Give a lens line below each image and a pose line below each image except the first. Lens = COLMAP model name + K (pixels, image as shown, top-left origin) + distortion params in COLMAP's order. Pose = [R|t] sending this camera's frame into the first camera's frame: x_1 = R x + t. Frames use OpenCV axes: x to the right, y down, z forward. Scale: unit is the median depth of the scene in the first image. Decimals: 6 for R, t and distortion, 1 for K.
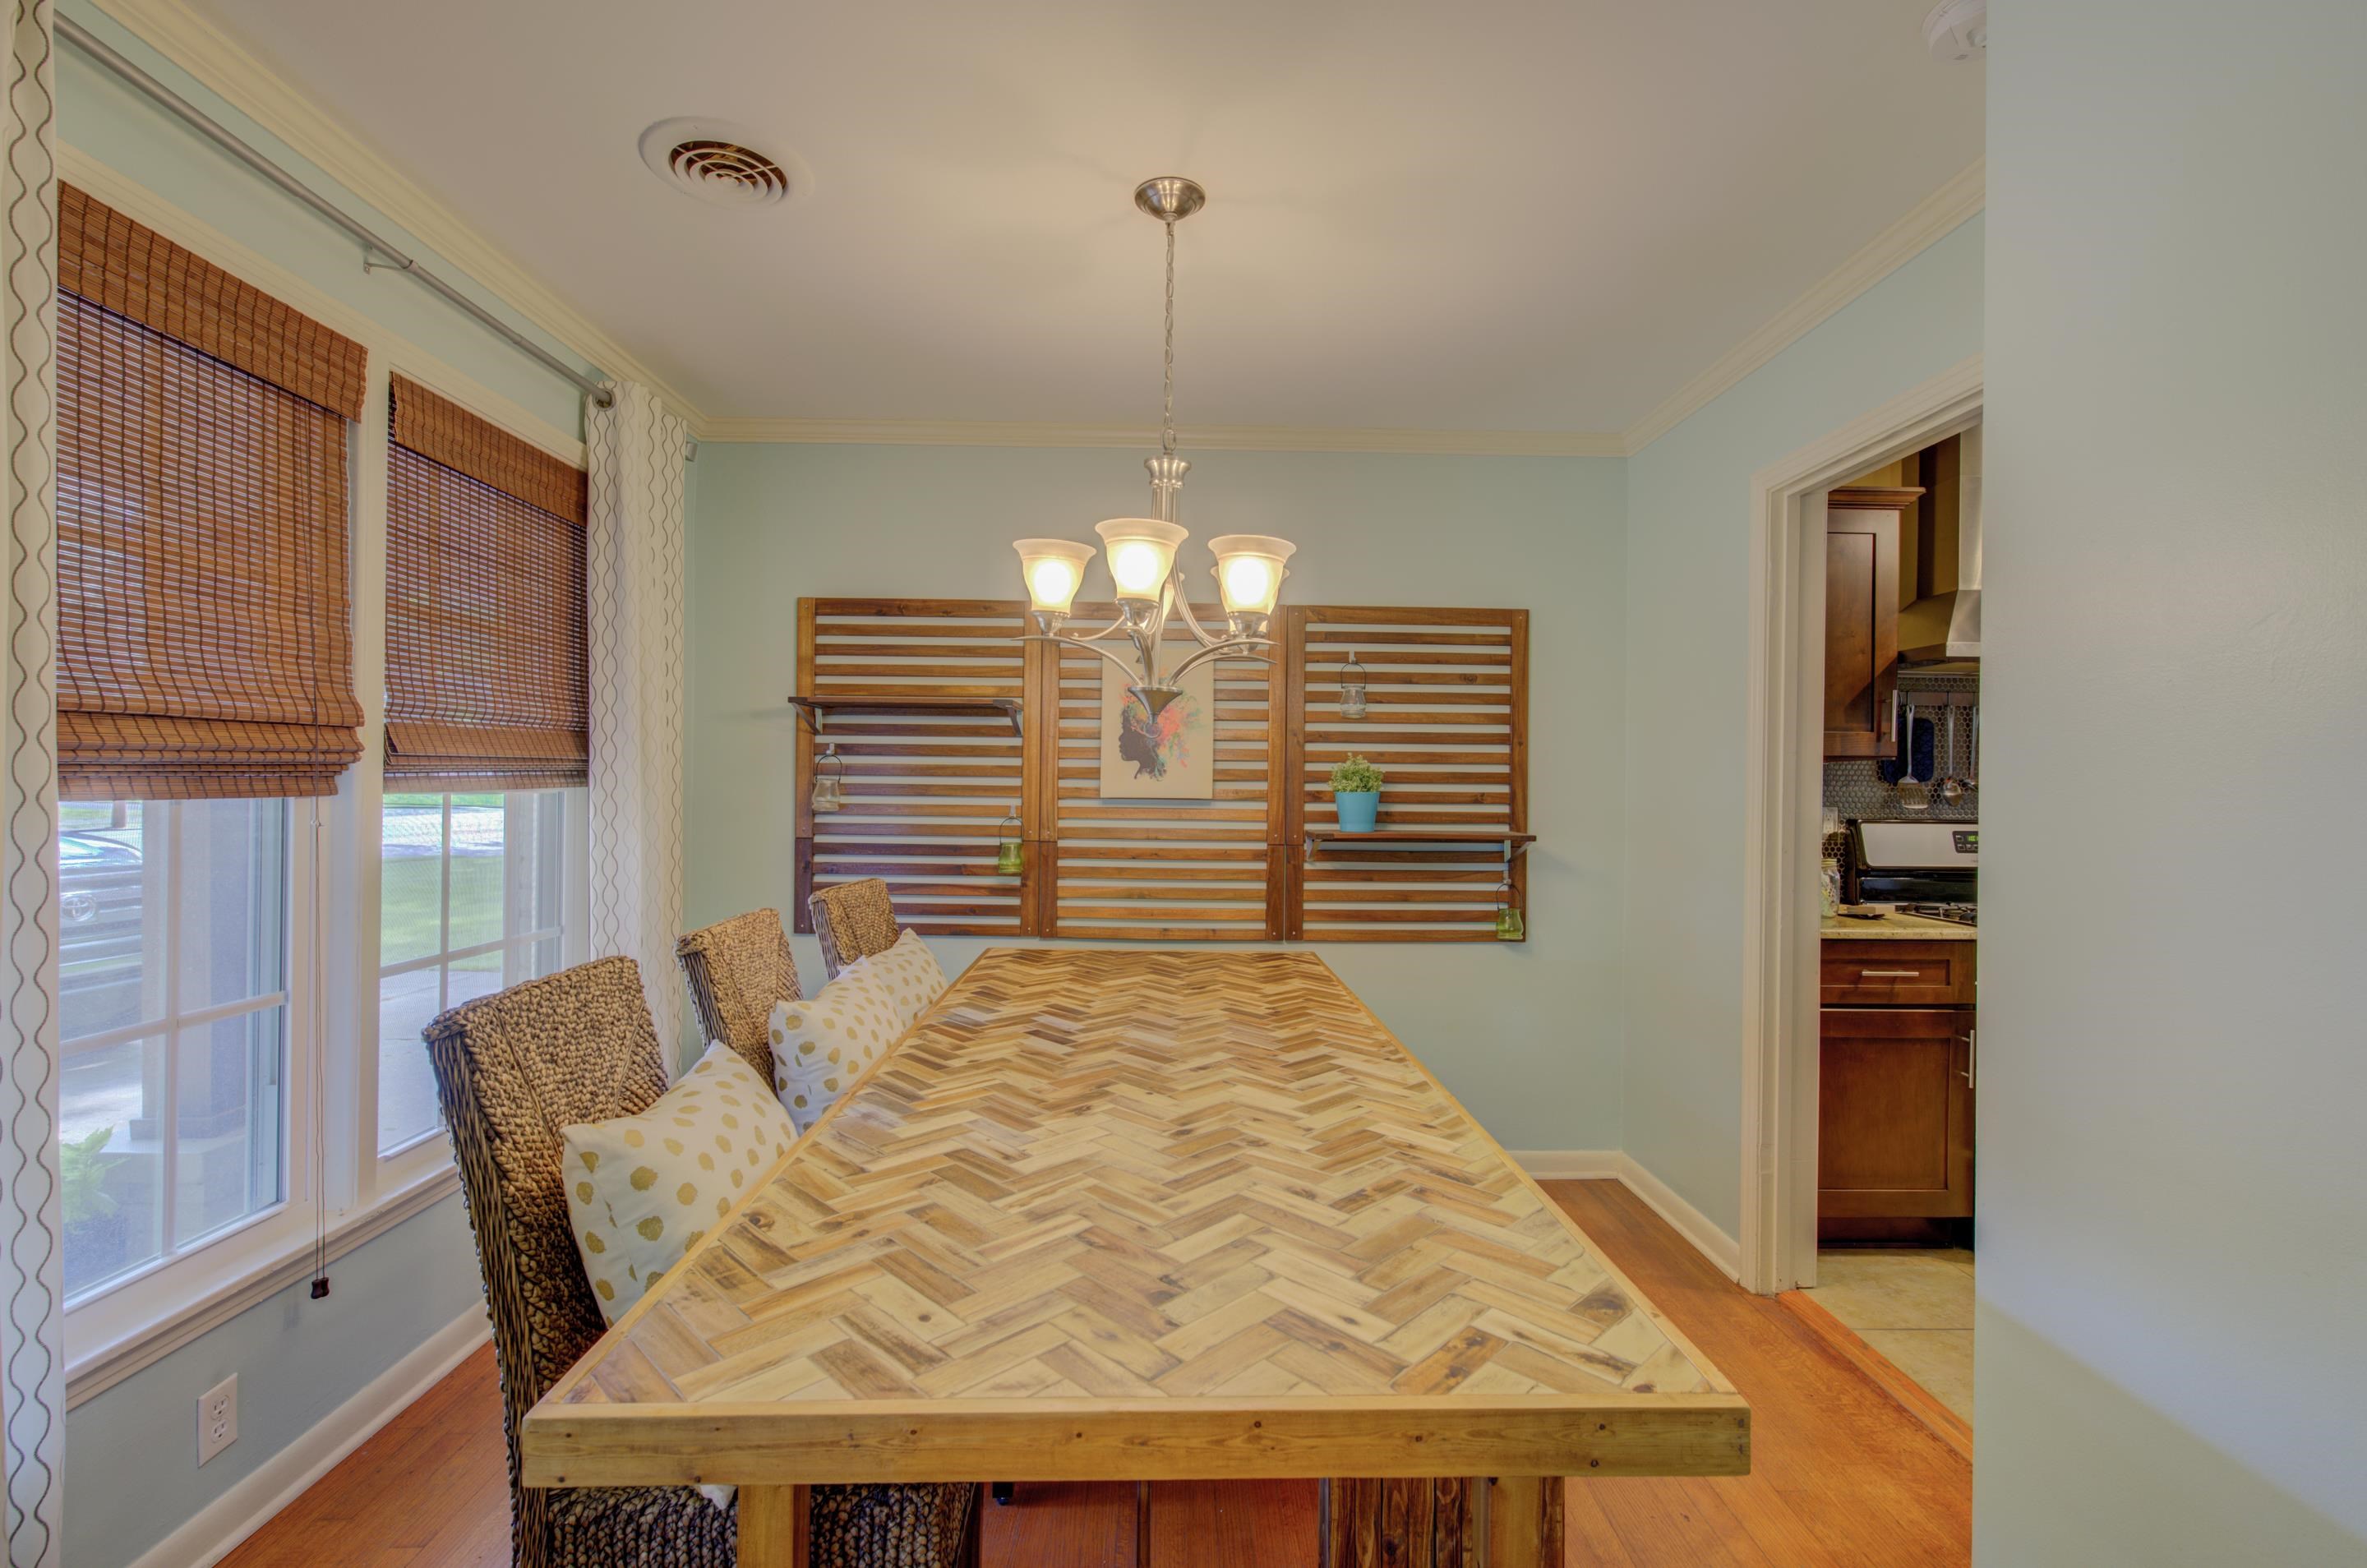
lens RADIAL K [[1015.1, 0, 1184.8], [0, 1015.1, 785.2], [0, 0, 1]] dist [0.000746, -0.000271]
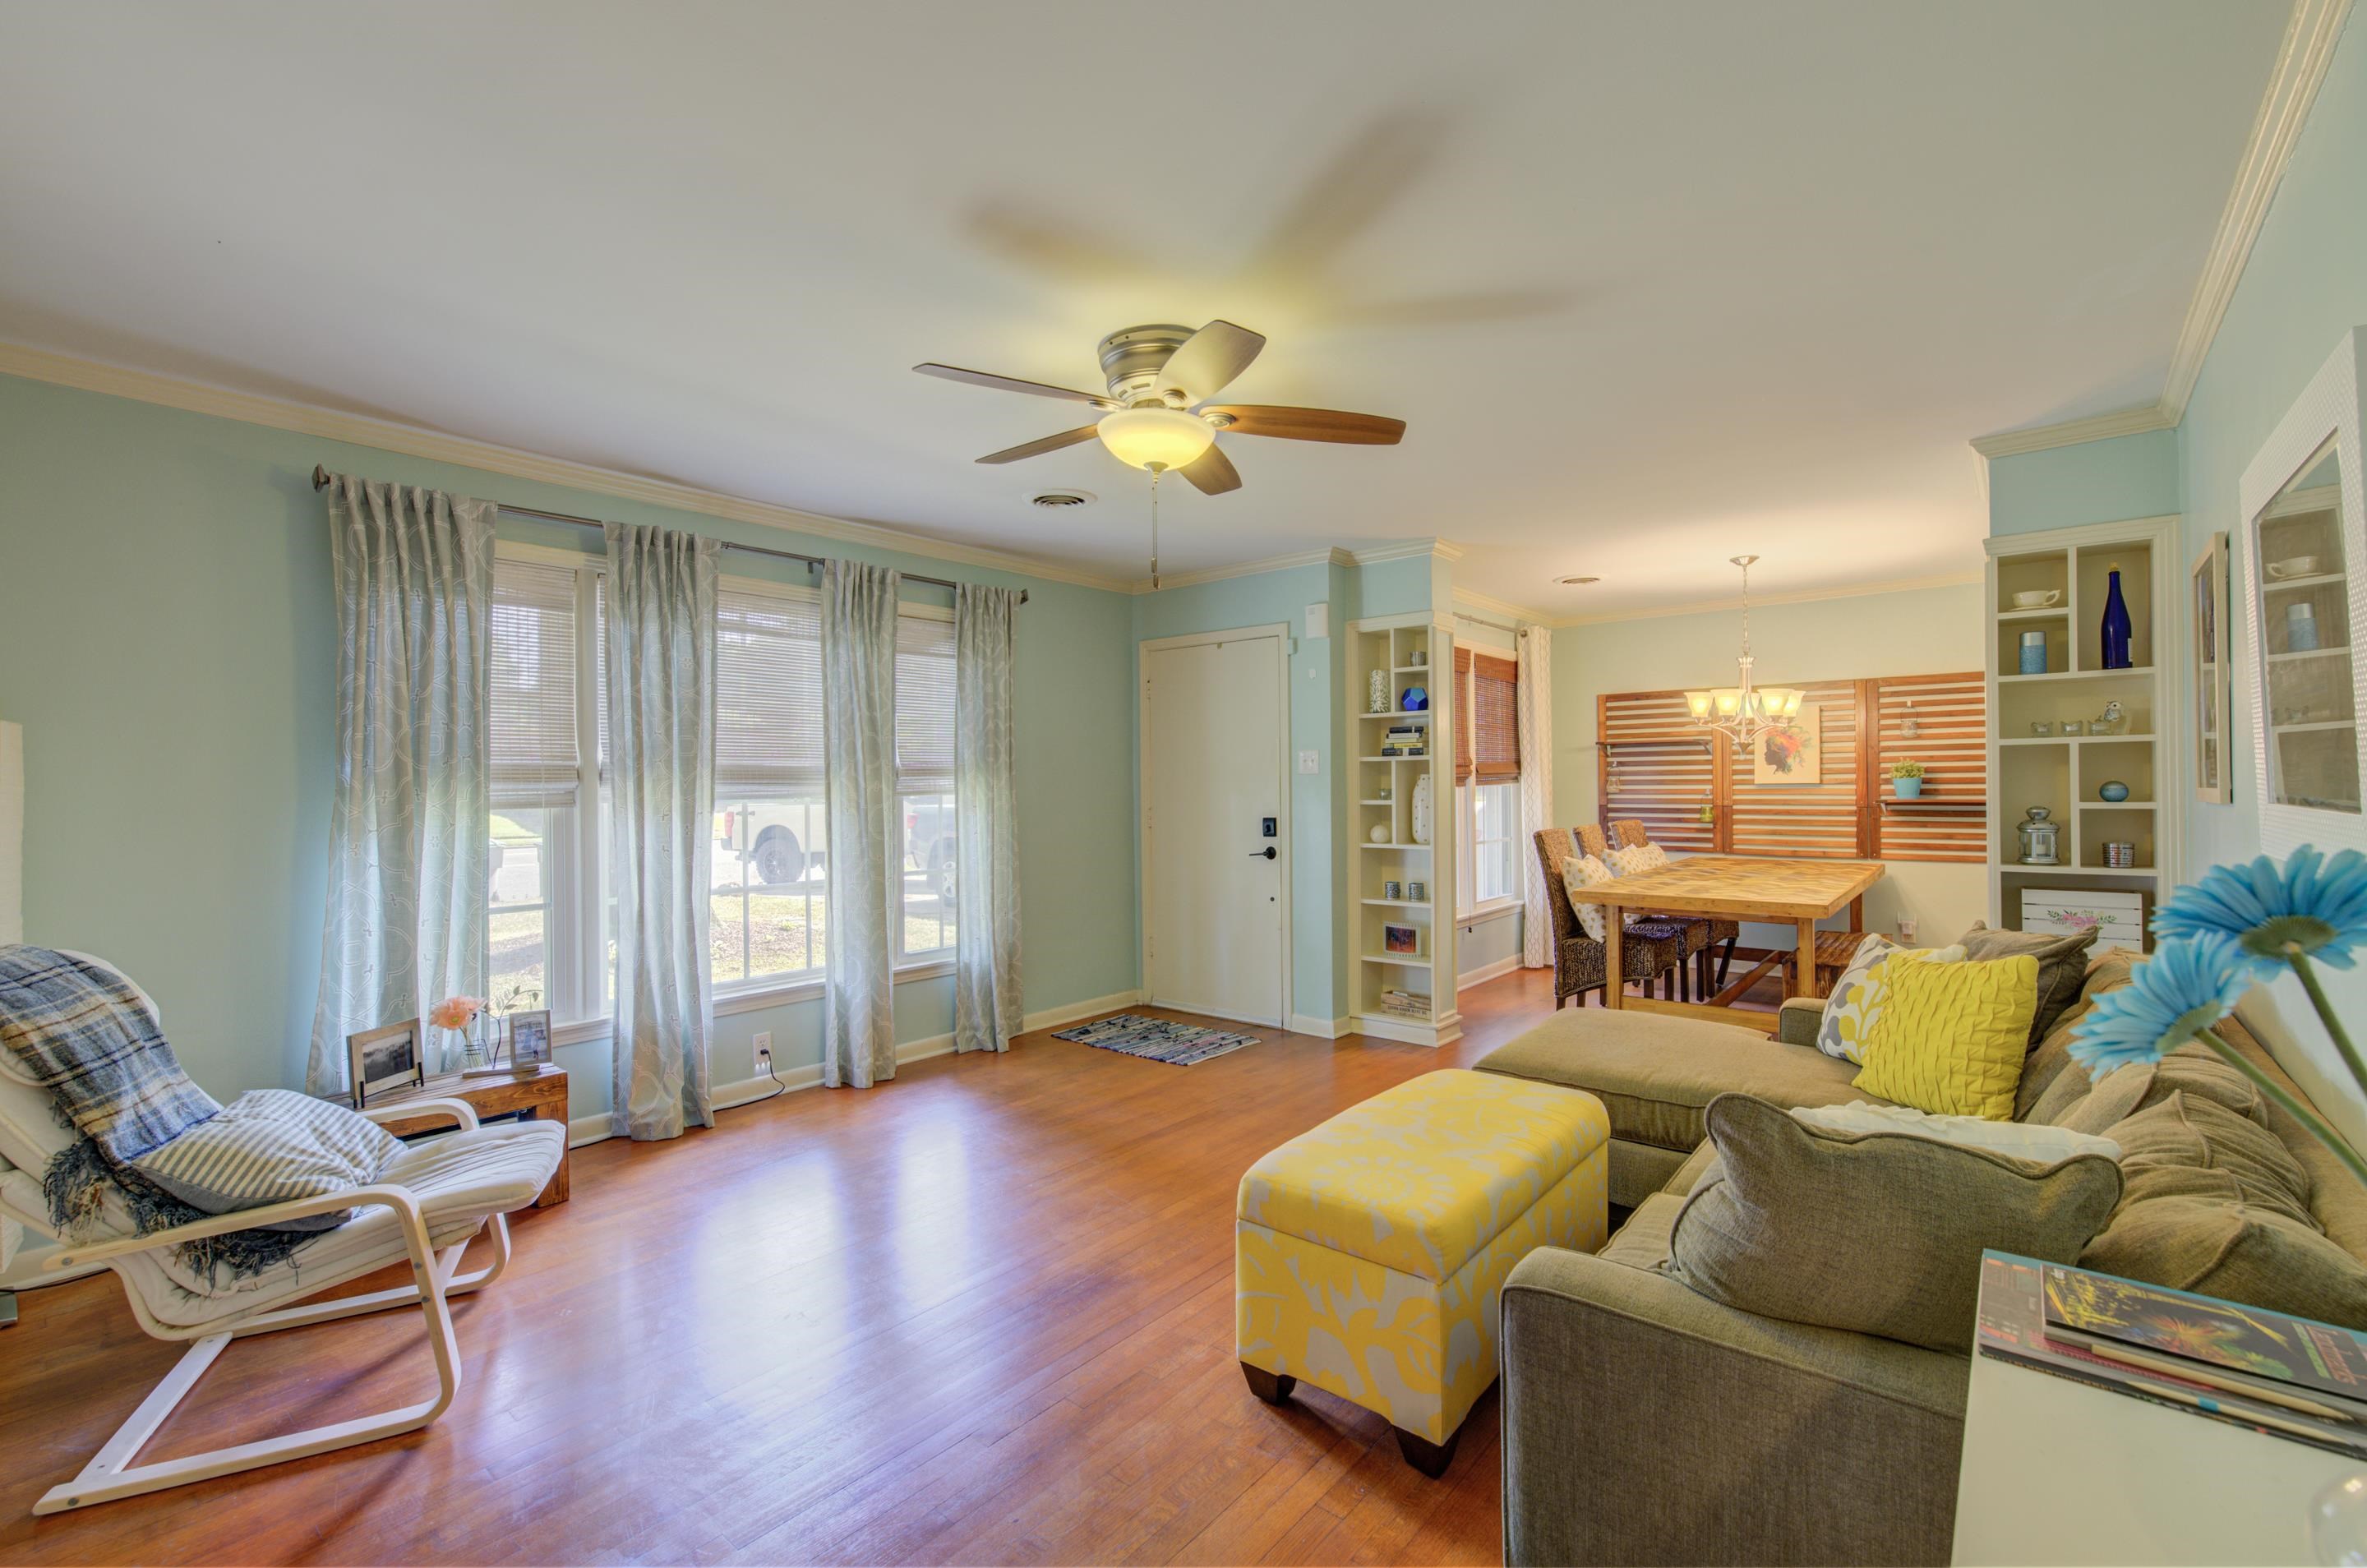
lens RADIAL K [[1015.1, 0, 1184.7], [0, 1015.1, 780.8], [0, 0, 1]] dist [0.000746, -0.000271]
pose [[0.752830, -0.021855, -0.657852, 0.386174], [0.020327, 0.999744, -0.009952, 0.003224], [0.657901, -0.005880, 0.753082, -1.240463]]
